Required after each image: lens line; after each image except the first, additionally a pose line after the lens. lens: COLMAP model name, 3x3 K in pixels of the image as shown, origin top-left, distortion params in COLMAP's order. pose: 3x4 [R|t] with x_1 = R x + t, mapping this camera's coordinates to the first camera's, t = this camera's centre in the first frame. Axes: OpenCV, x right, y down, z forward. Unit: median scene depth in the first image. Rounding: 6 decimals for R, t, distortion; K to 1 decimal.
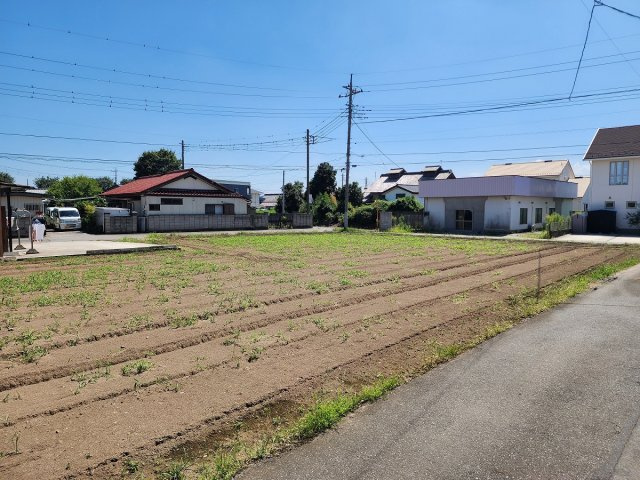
lens RADIAL K [[422.0, 0, 323.4], [0, 422.0, 238.8], [0, 0, 1]] dist [0.077563, -0.074835]
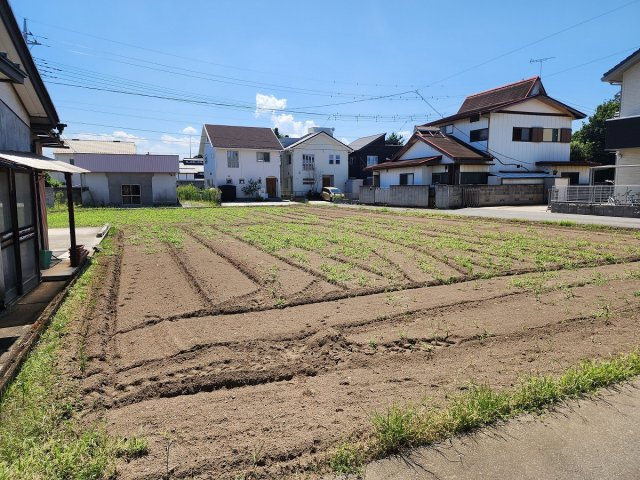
lens RADIAL K [[422.0, 0, 324.1], [0, 422.0, 240.0], [0, 0, 1]] dist [0.077563, -0.074835]
pose [[0.398520, -0.121349, 0.909096, -0.488011], [0.073253, 0.992253, 0.100338, -0.003713], [-0.914230, 0.026608, 0.404322, 0.143675]]
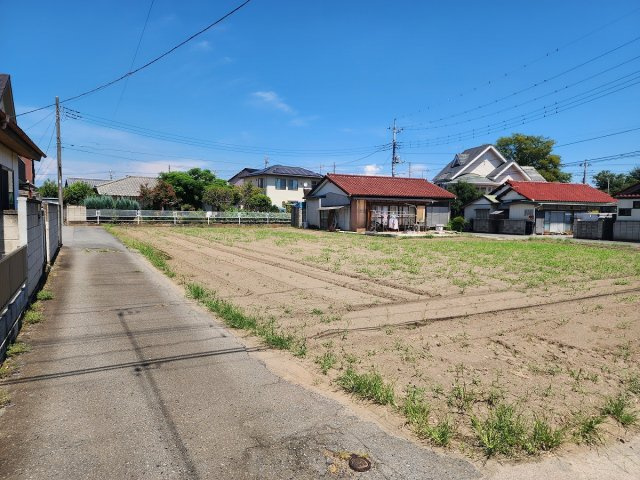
lens RADIAL K [[422.0, 0, 325.7], [0, 422.0, 236.8], [0, 0, 1]] dist [0.077563, -0.074835]
pose [[-0.286801, 0.042304, -0.957056, 0.567696], [-0.087918, 0.993646, 0.070268, -0.028635], [0.953947, 0.104295, -0.281260, 0.606692]]
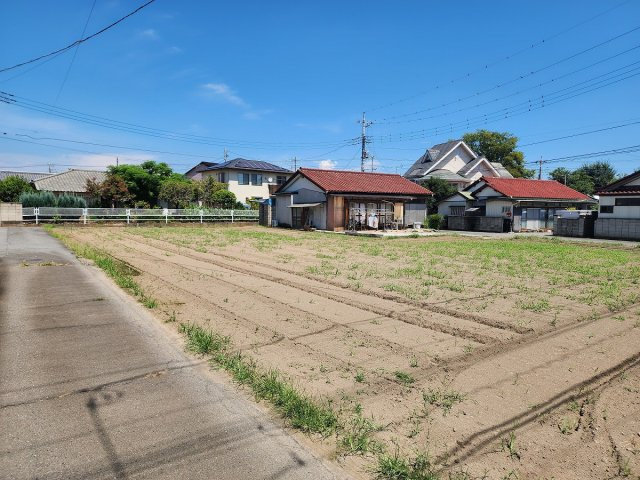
lens RADIAL K [[422.0, 0, 325.1], [0, 422.0, 236.2], [0, 0, 1]] dist [0.077563, -0.074835]
pose [[-0.184753, 0.053643, -0.981320, 0.512222], [-0.086002, 0.993796, 0.070517, -0.029149], [0.979015, 0.097423, -0.178993, 0.548118]]
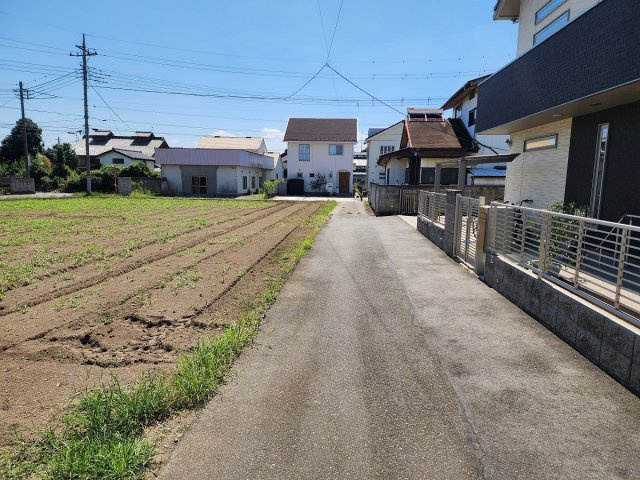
lens RADIAL K [[422.0, 0, 325.1], [0, 422.0, 241.3], [0, 0, 1]] dist [0.077563, -0.074835]
pose [[0.767294, -0.083001, 0.635901, -0.170774], [0.030860, 0.995219, 0.092664, 0.012002], [-0.640552, -0.051476, 0.766187, -0.131975]]
